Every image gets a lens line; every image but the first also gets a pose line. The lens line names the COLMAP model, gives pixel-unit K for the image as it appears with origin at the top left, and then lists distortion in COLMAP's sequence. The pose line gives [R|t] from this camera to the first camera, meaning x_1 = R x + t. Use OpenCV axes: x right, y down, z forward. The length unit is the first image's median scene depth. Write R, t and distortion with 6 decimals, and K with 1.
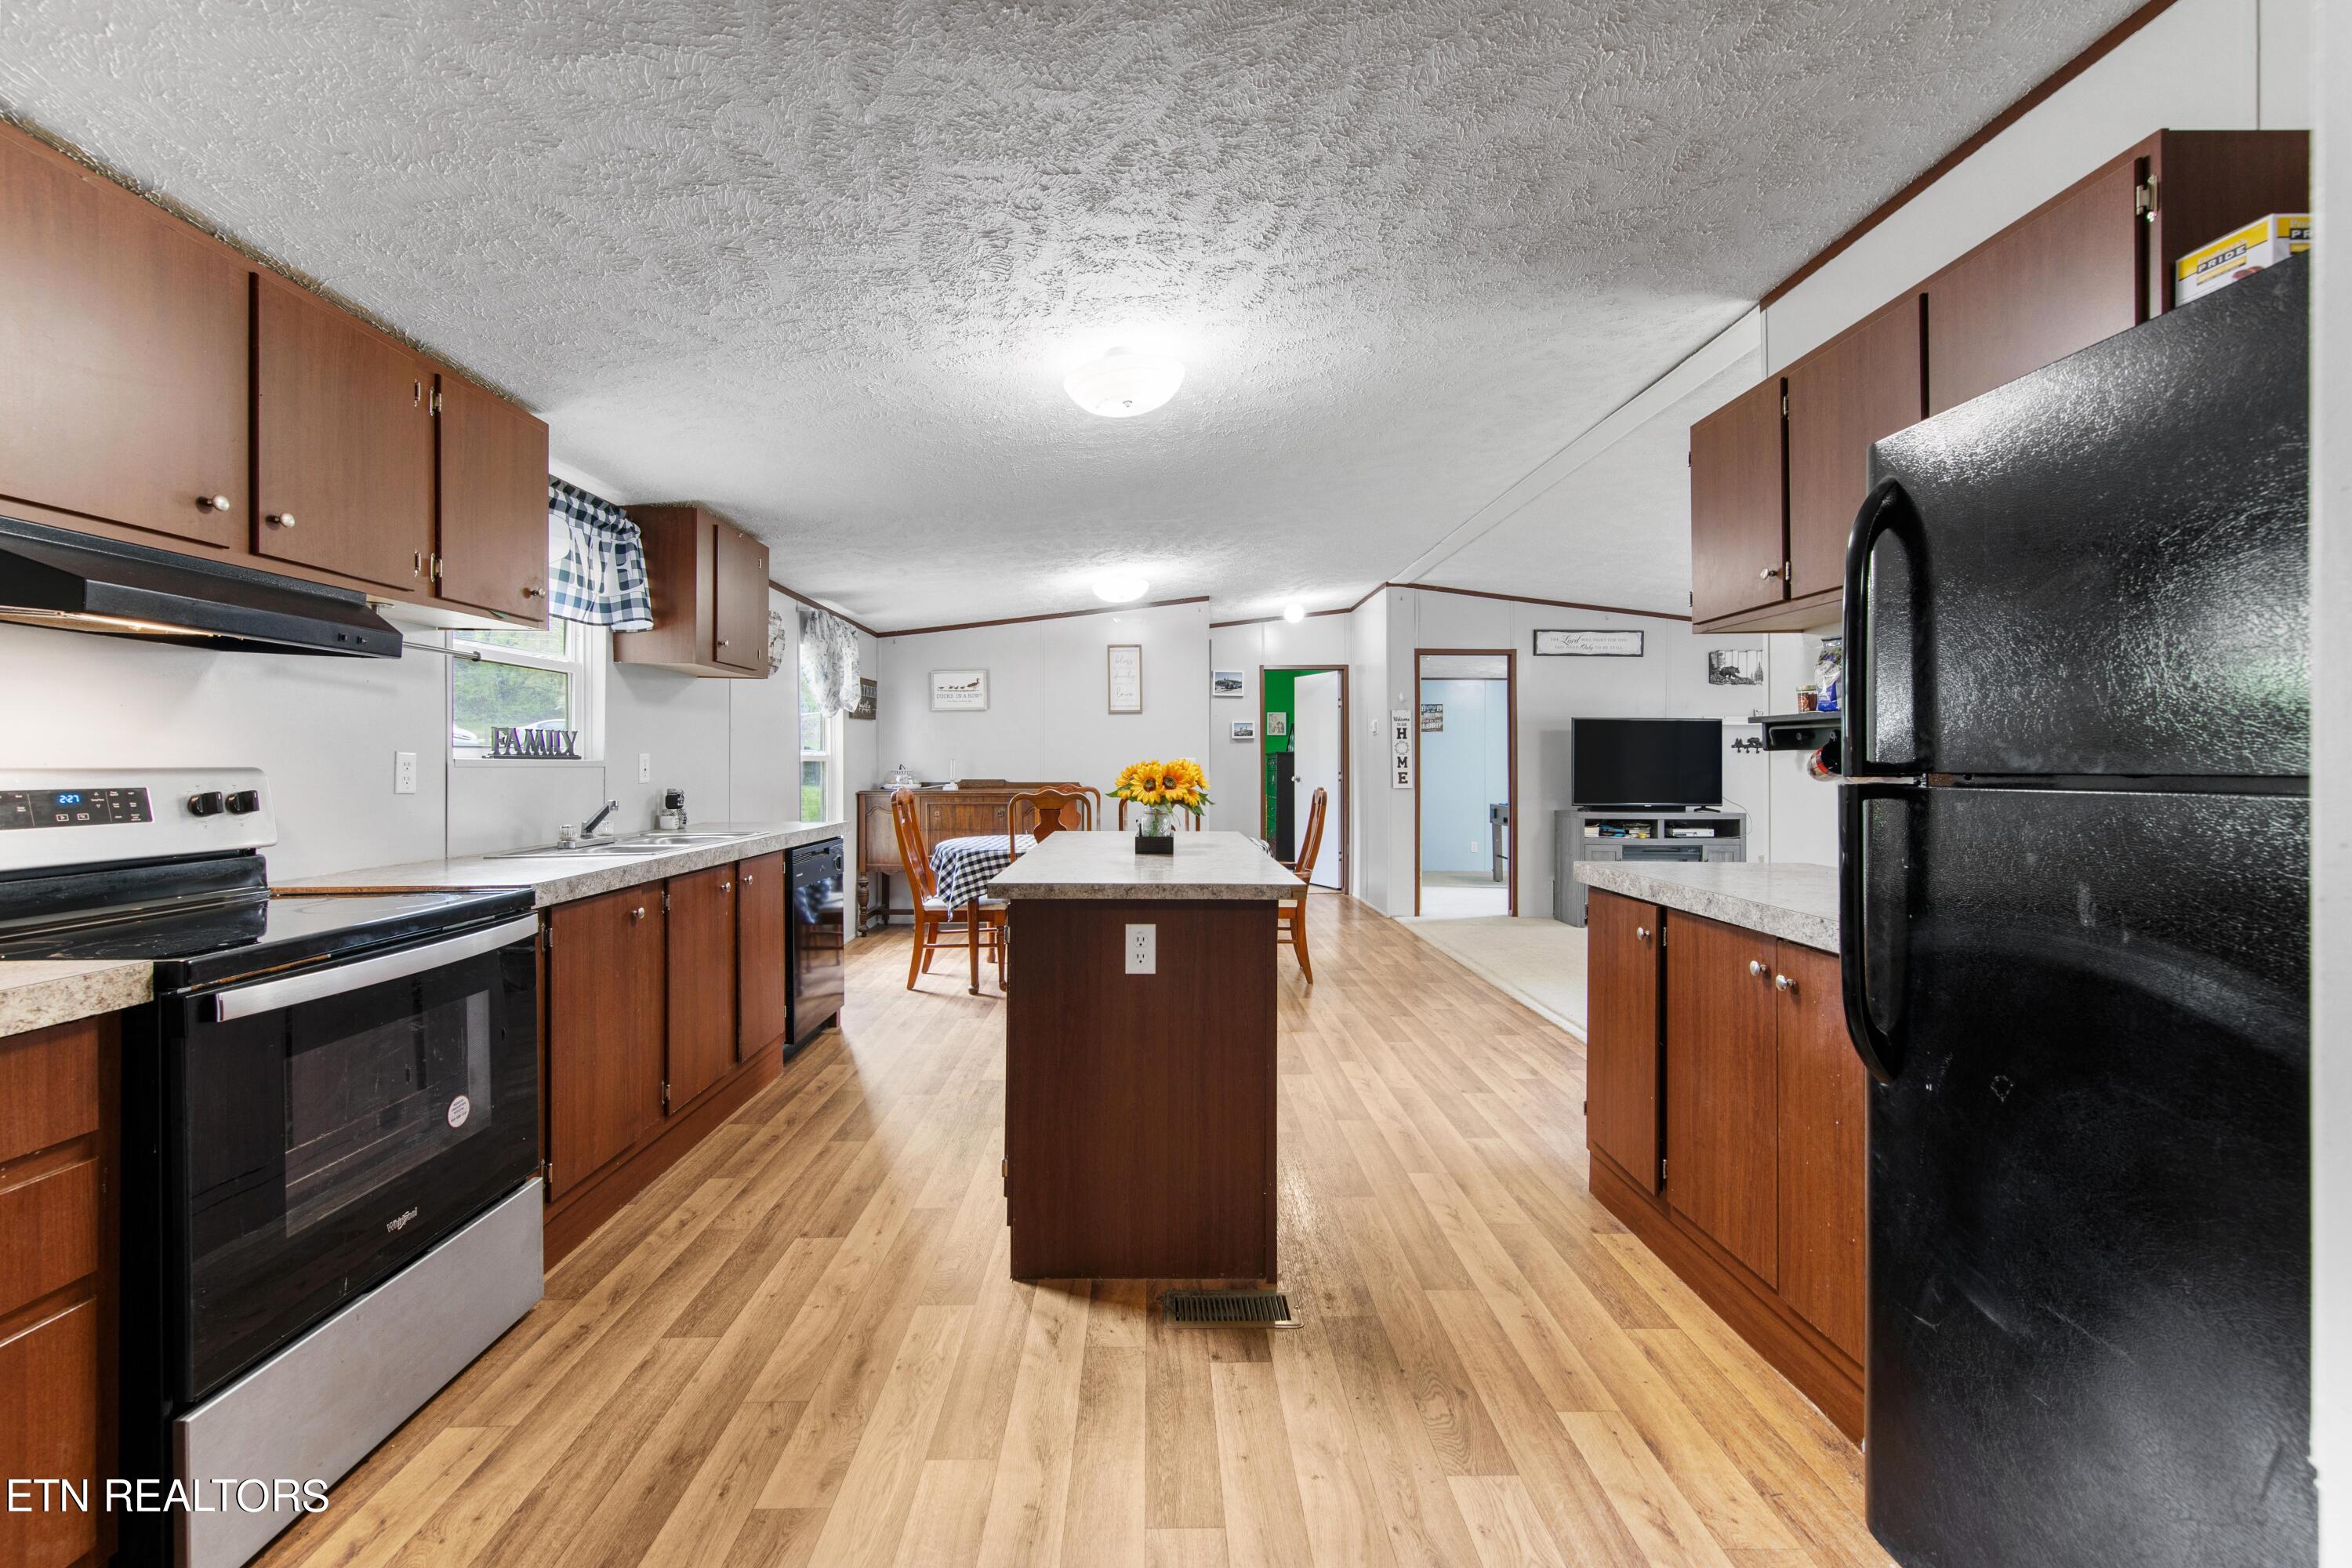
lens RADIAL K [[931.8, 0, 1172.1], [0, 931.8, 763.9], [0, 0, 1]] dist [0.001171, 0.000048]
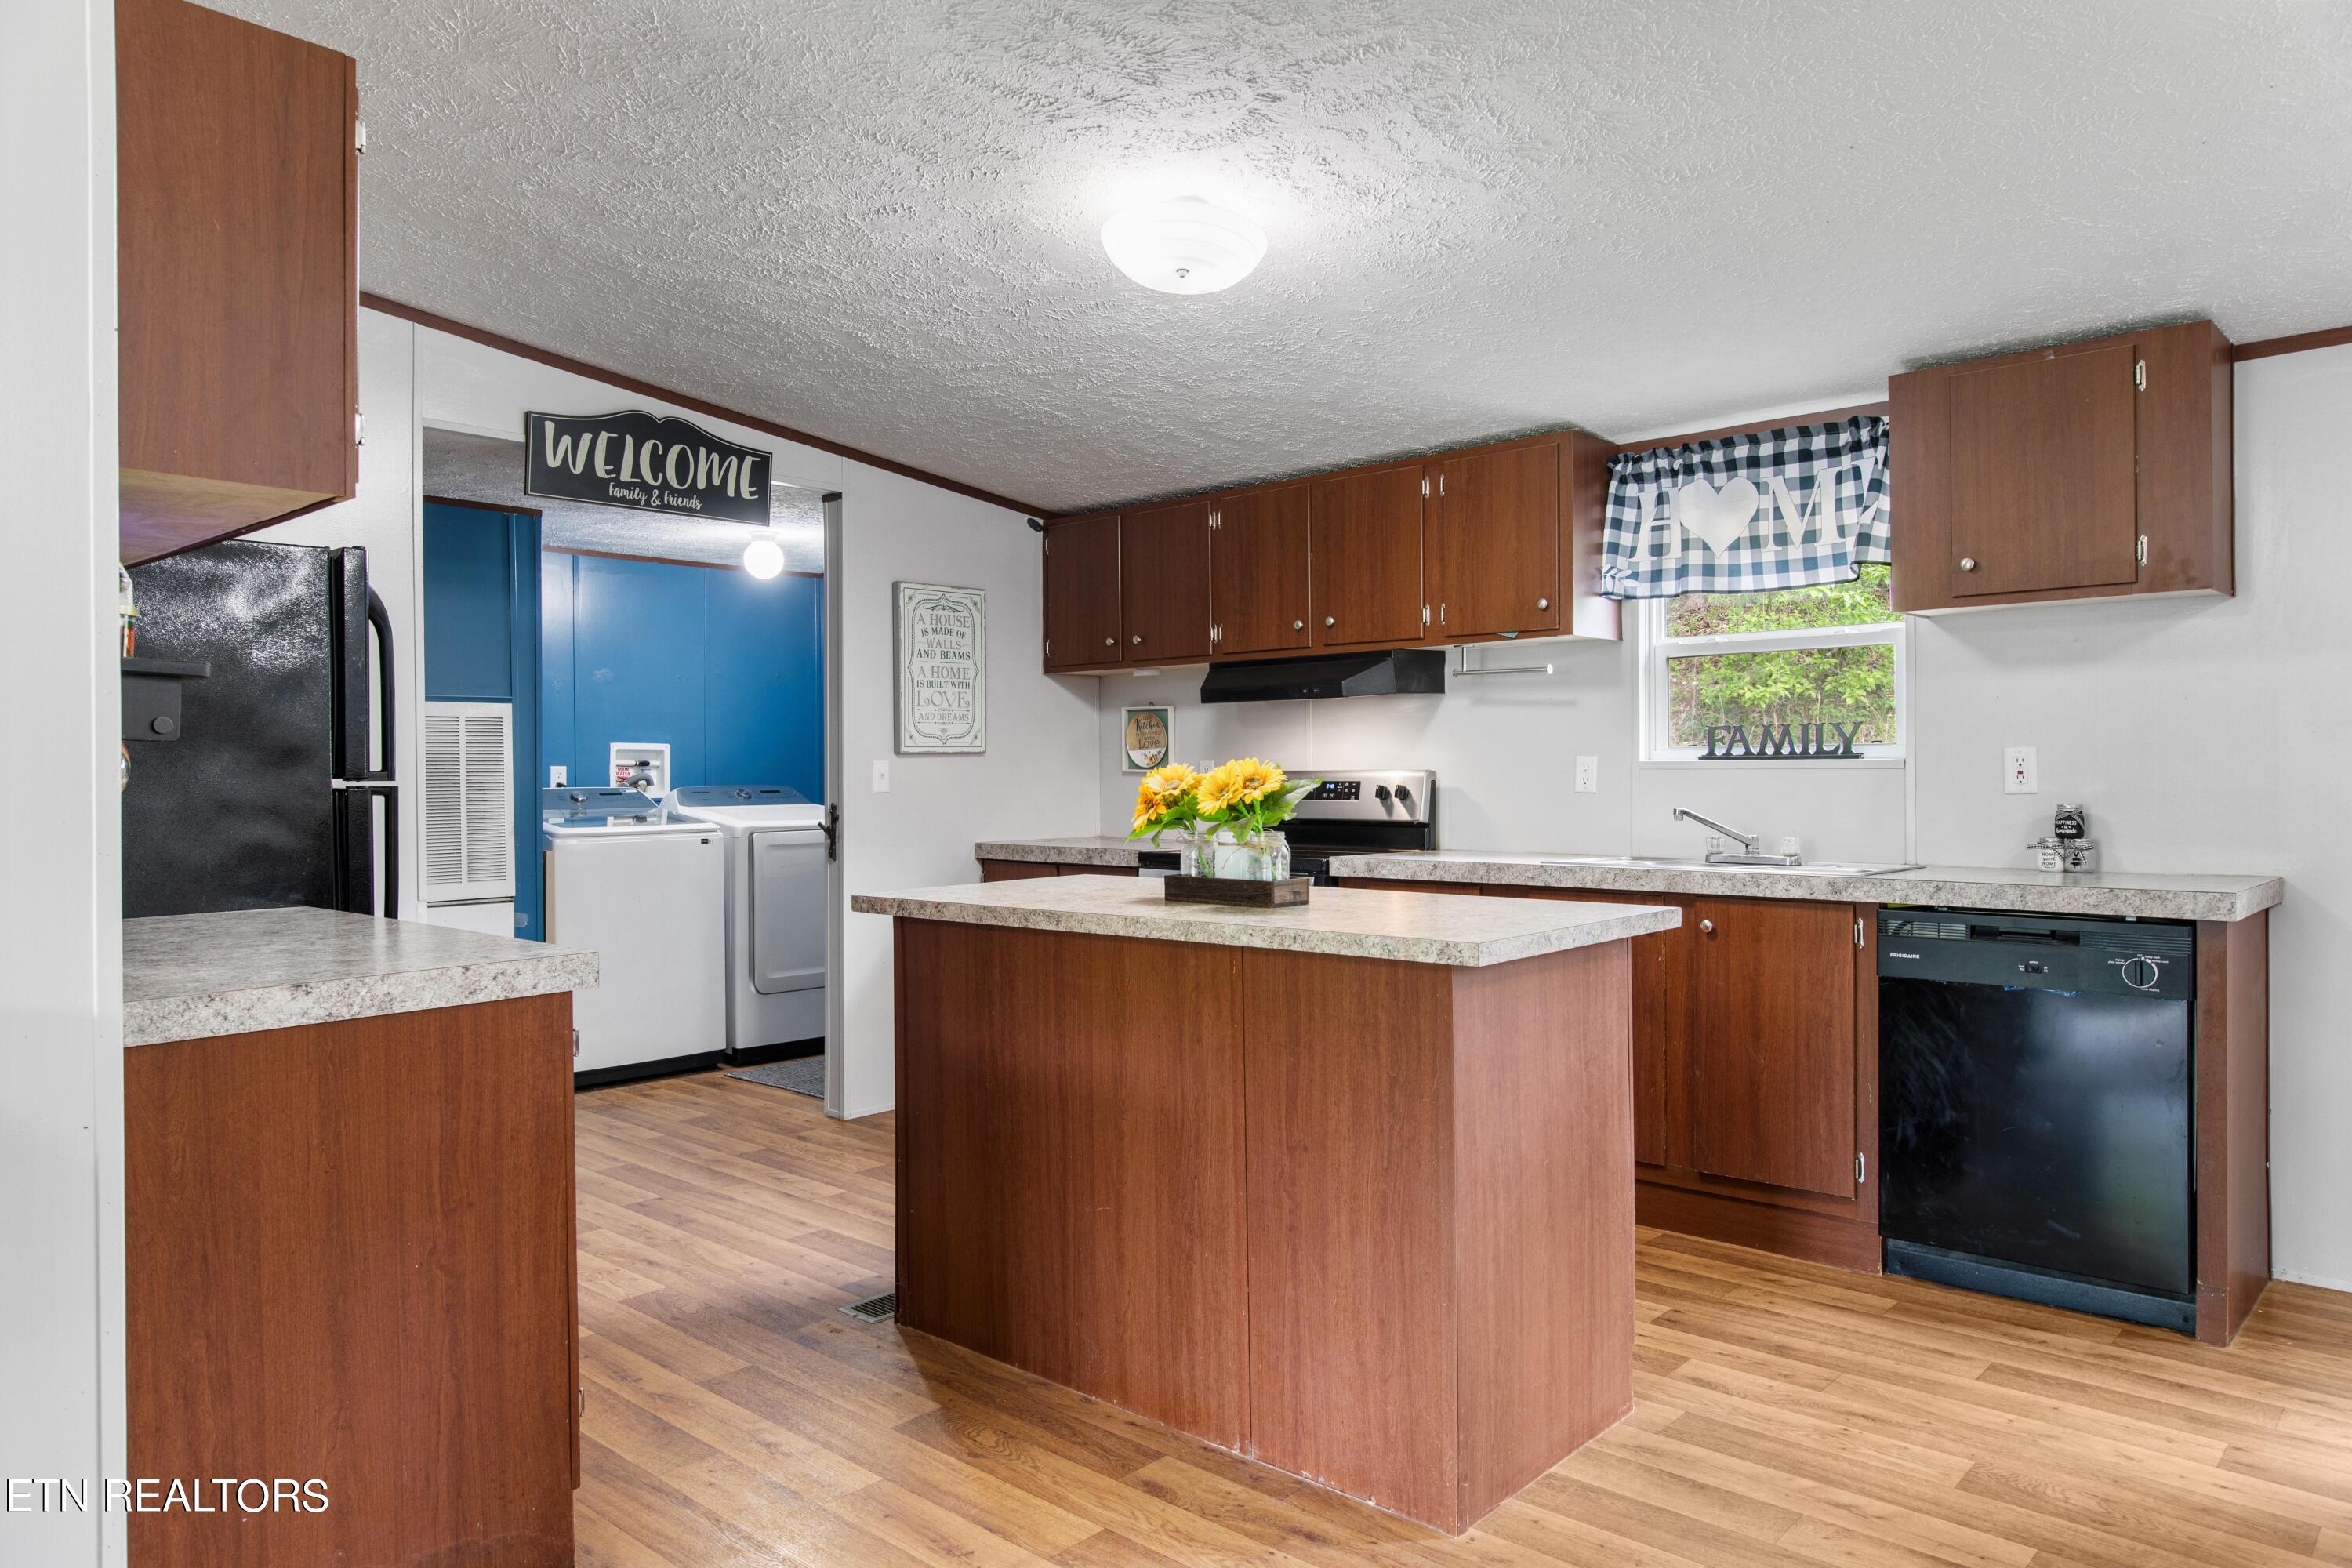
lens RADIAL K [[1523.1, 0, 1167.5], [0, 1523.1, 780.3], [0, 0, 1]] dist [0.007889, -0.000577]
pose [[-0.691469, 0.008952, -0.722350, 0.817758], [0.006306, 0.999960, 0.006356, 0.001471], [0.722378, -0.000160, -0.691498, 1.799642]]
